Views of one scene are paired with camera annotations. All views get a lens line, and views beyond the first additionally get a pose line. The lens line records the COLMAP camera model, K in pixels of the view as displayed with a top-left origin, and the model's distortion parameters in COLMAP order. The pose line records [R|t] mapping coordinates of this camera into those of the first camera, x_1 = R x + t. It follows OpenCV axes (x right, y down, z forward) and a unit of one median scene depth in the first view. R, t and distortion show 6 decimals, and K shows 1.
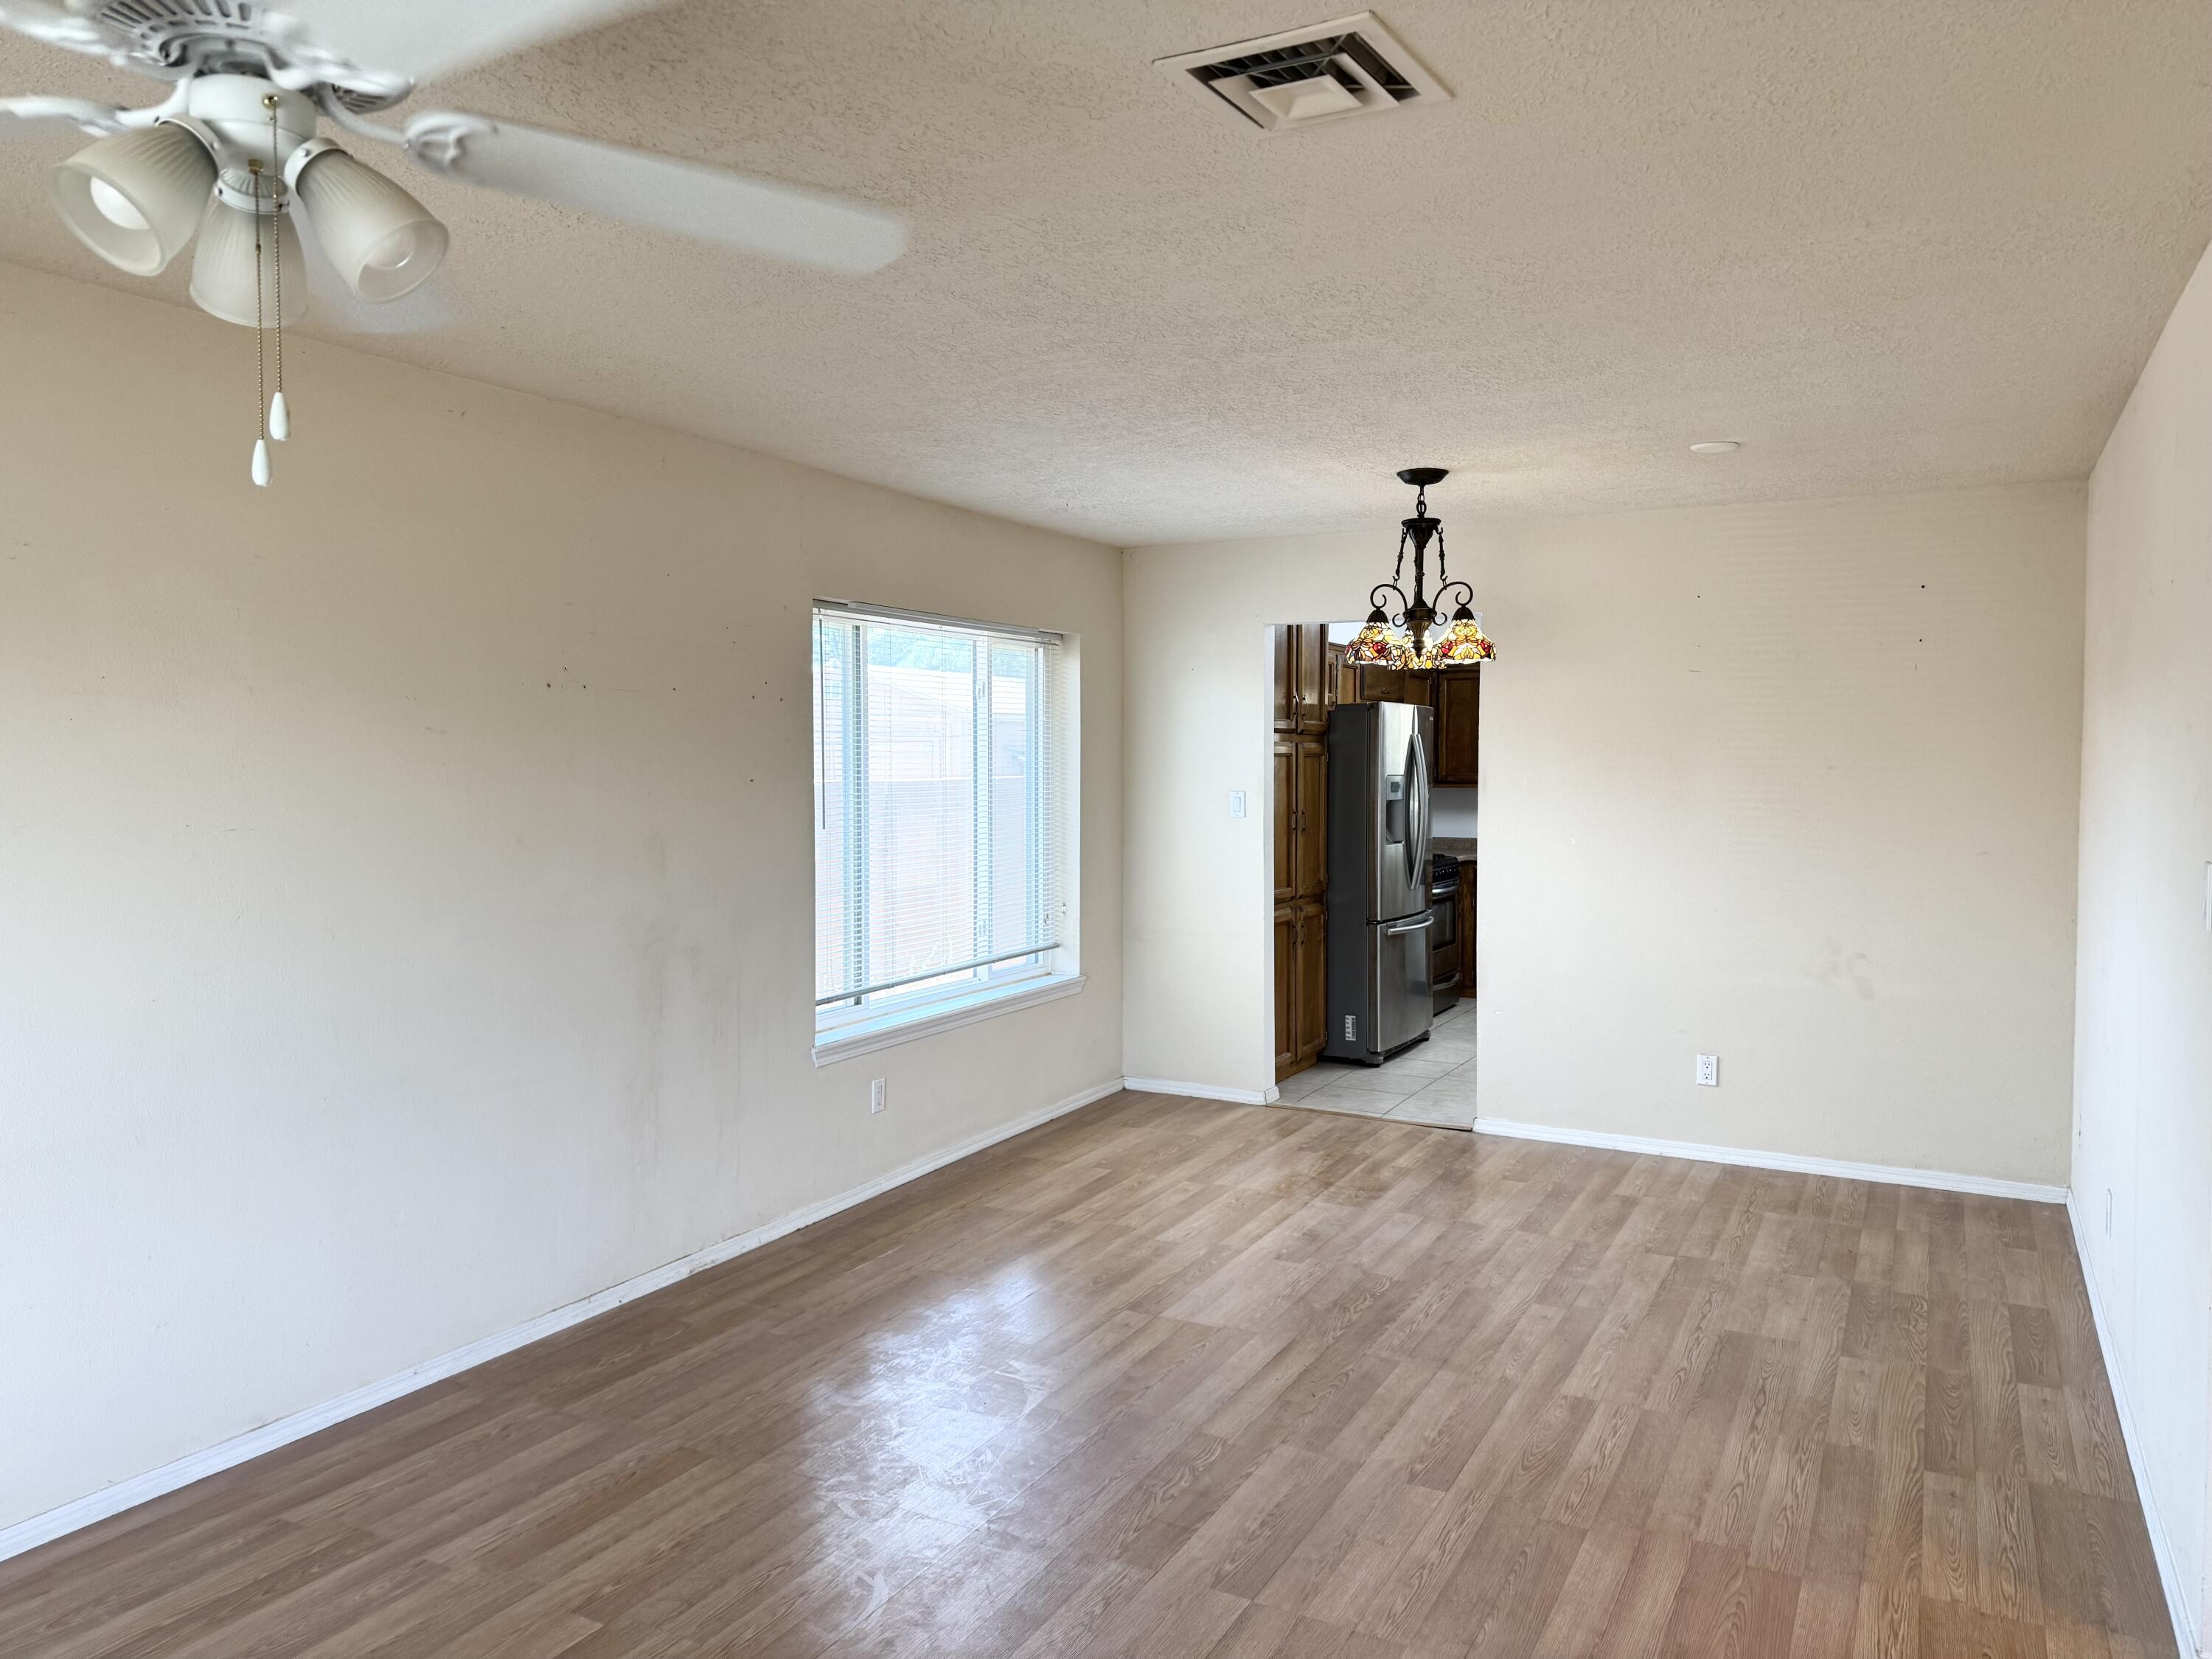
lens RADIAL K [[1542.6, 0, 1106.7], [0, 1542.6, 827.6], [0, 0, 1]] dist [-0.000673, 0.002949]
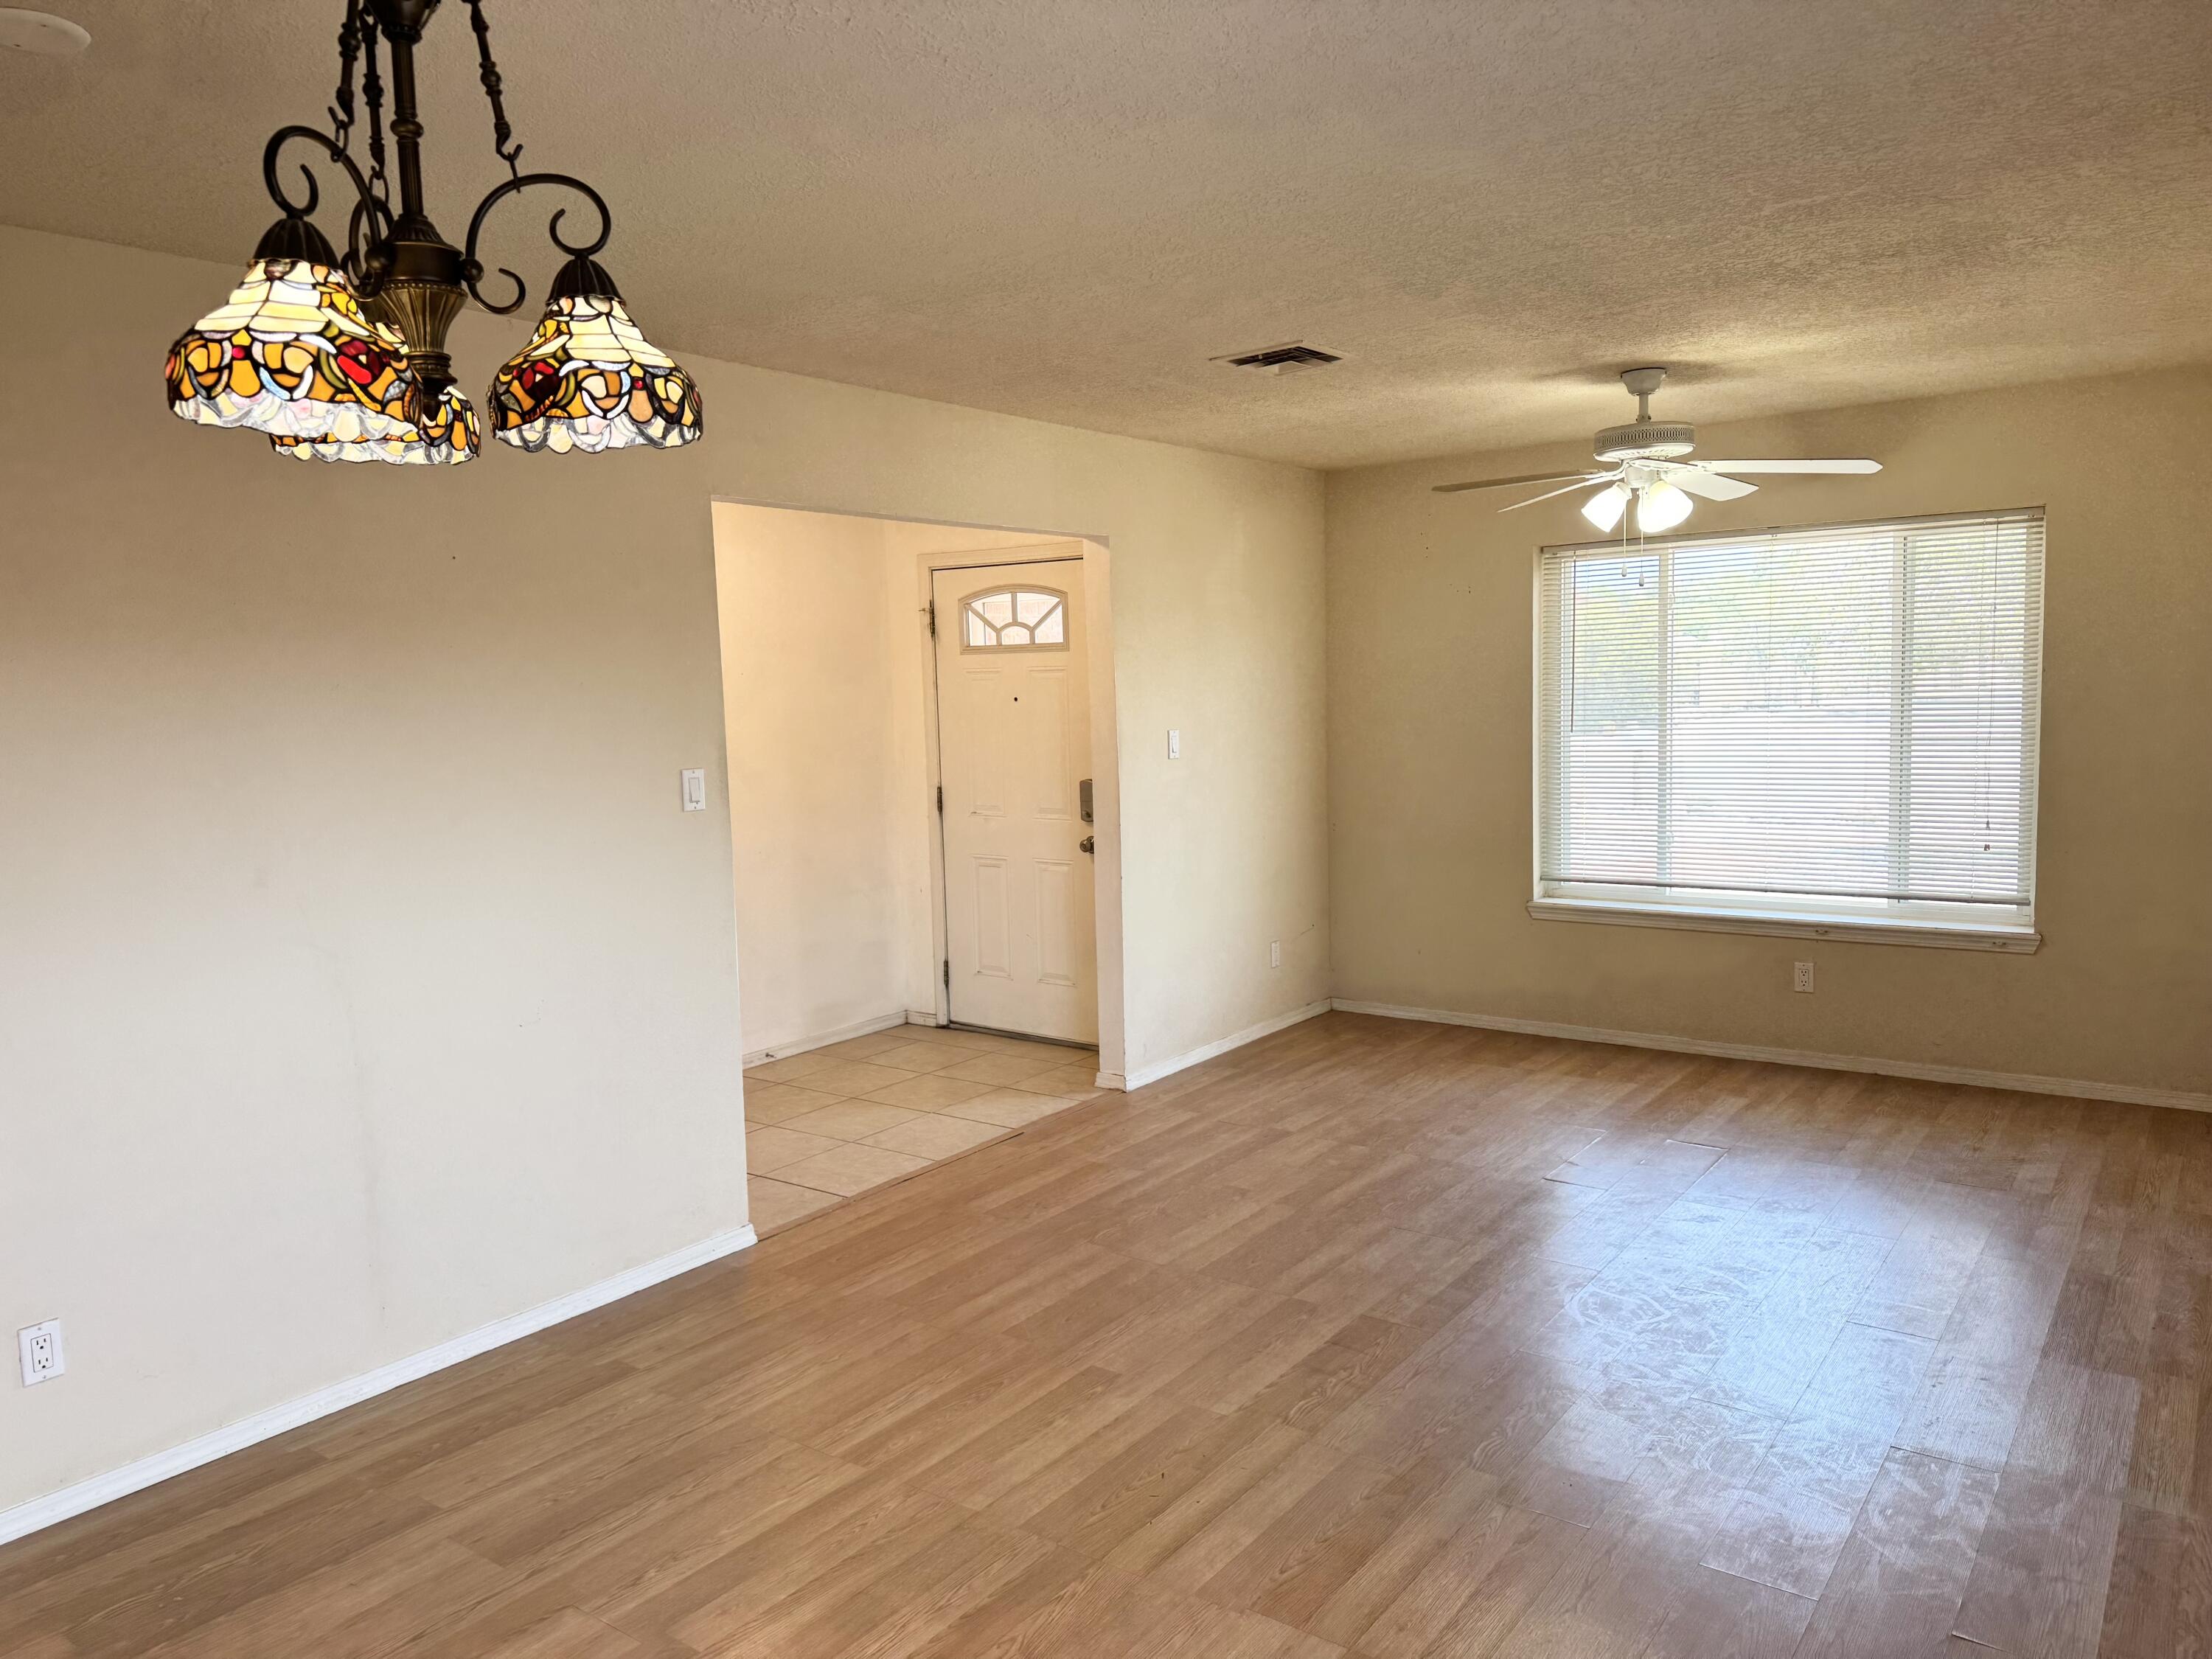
lens RADIAL K [[1542.6, 0, 1105.9], [0, 1542.6, 830.6], [0, 0, 1]] dist [-0.000673, 0.002949]
pose [[-0.989590, 0.012295, 0.143389, 0.046207], [0.034508, 0.987549, 0.153478, -0.109218], [-0.139717, 0.156828, -0.977693, 1.928065]]
